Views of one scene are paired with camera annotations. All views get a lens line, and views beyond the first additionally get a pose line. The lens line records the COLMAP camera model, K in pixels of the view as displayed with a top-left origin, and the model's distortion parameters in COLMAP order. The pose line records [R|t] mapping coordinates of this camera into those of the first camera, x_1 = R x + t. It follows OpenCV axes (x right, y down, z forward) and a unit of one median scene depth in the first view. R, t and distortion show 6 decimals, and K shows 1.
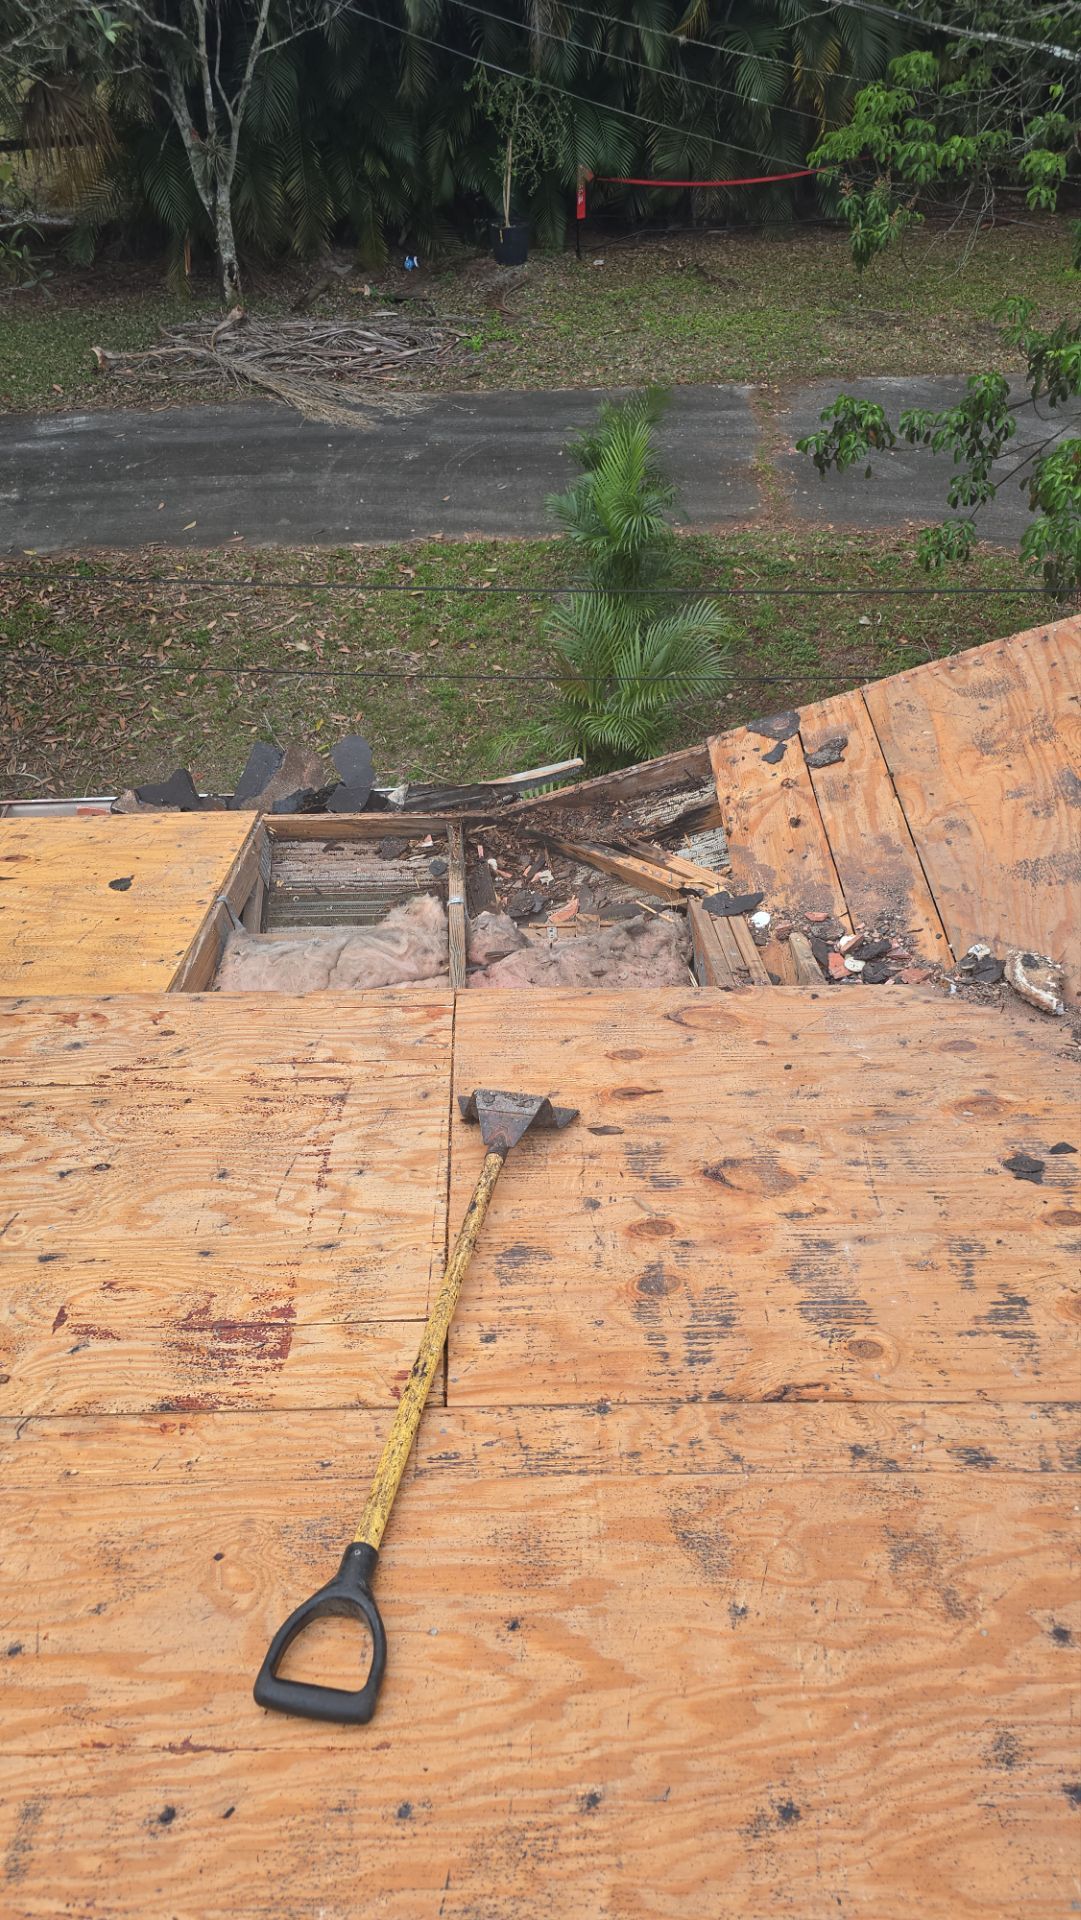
lens RADIAL K [[1269.5, 0, 536.0], [0, 1269.5, 926.7], [0, 0, 1]] dist [0.044961, -0.063042]
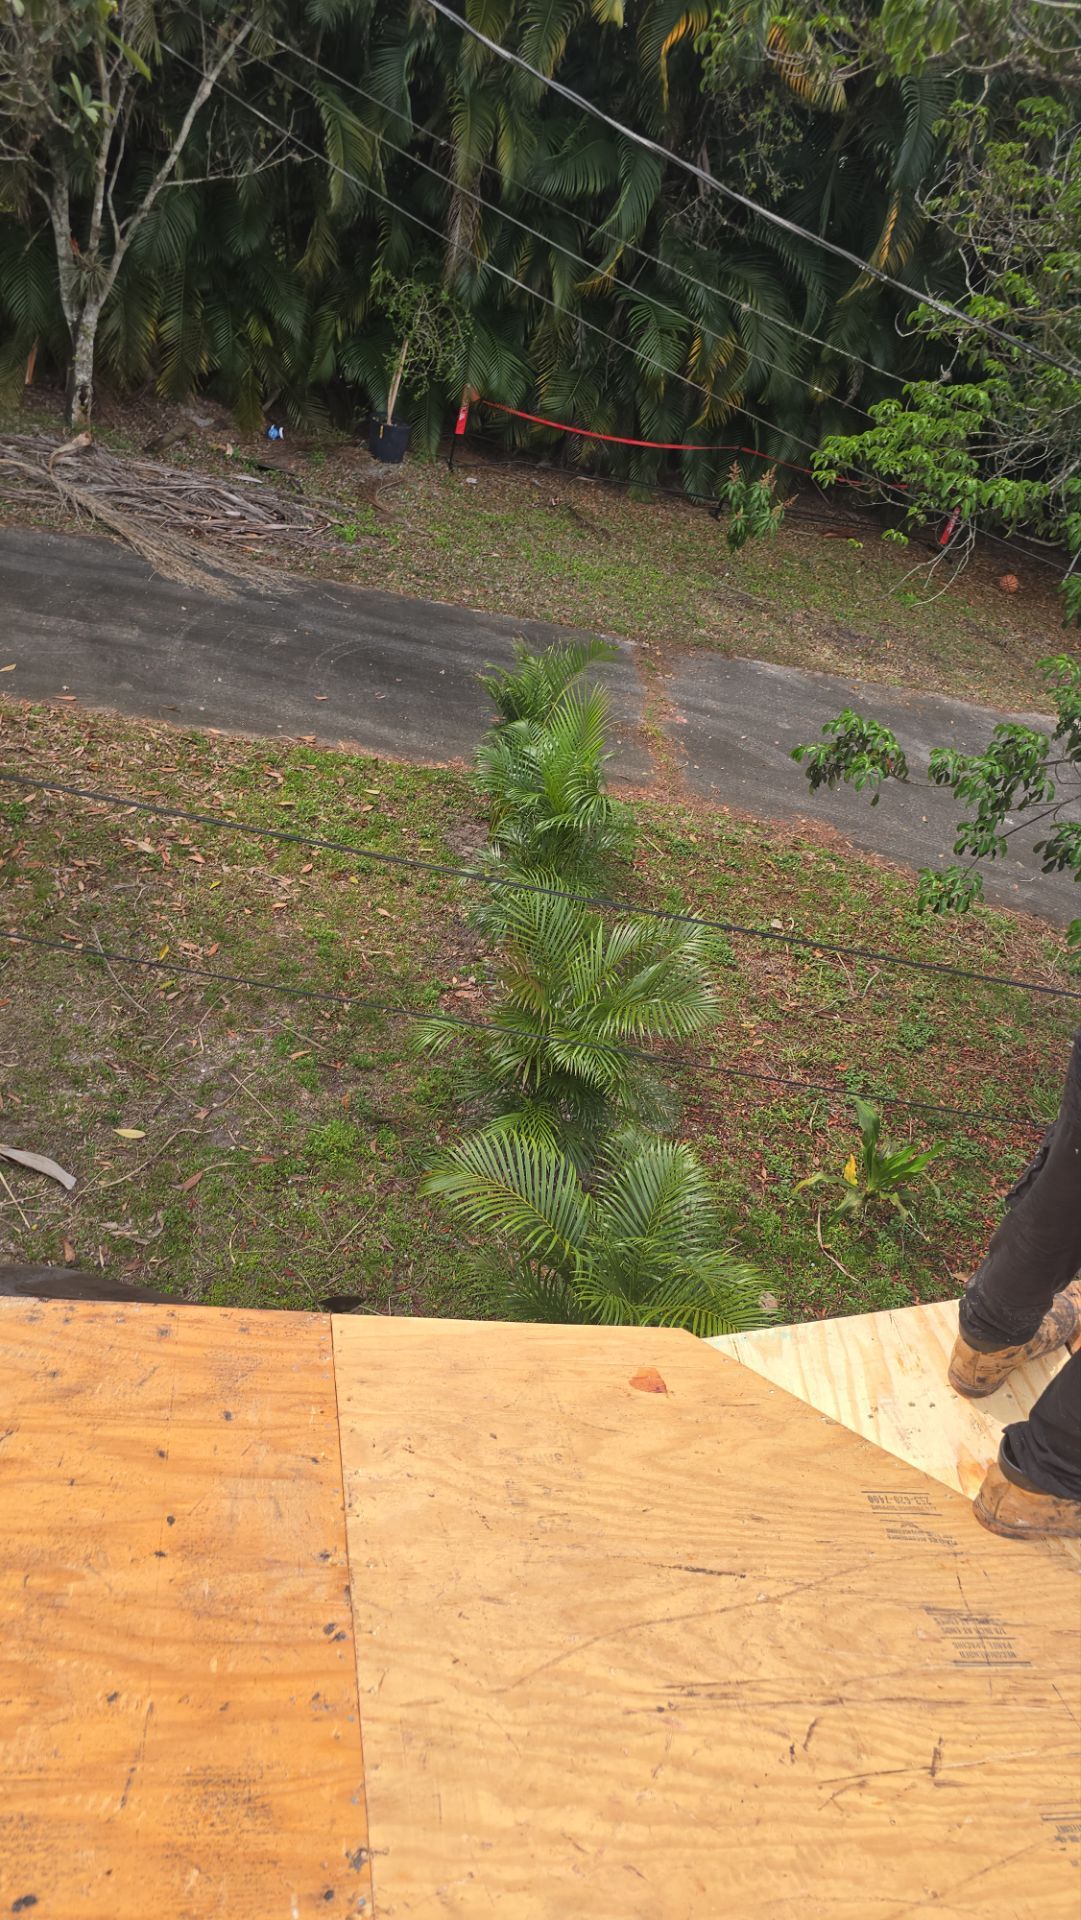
lens RADIAL K [[1269.5, 0, 536.0], [0, 1269.5, 926.7], [0, 0, 1]] dist [0.044961, -0.063042]
pose [[0.960432, 0.156336, 0.230500, -0.088894], [-0.123917, 0.981034, -0.149055, -0.056222], [-0.249431, 0.114594, 0.961588, 0.110267]]
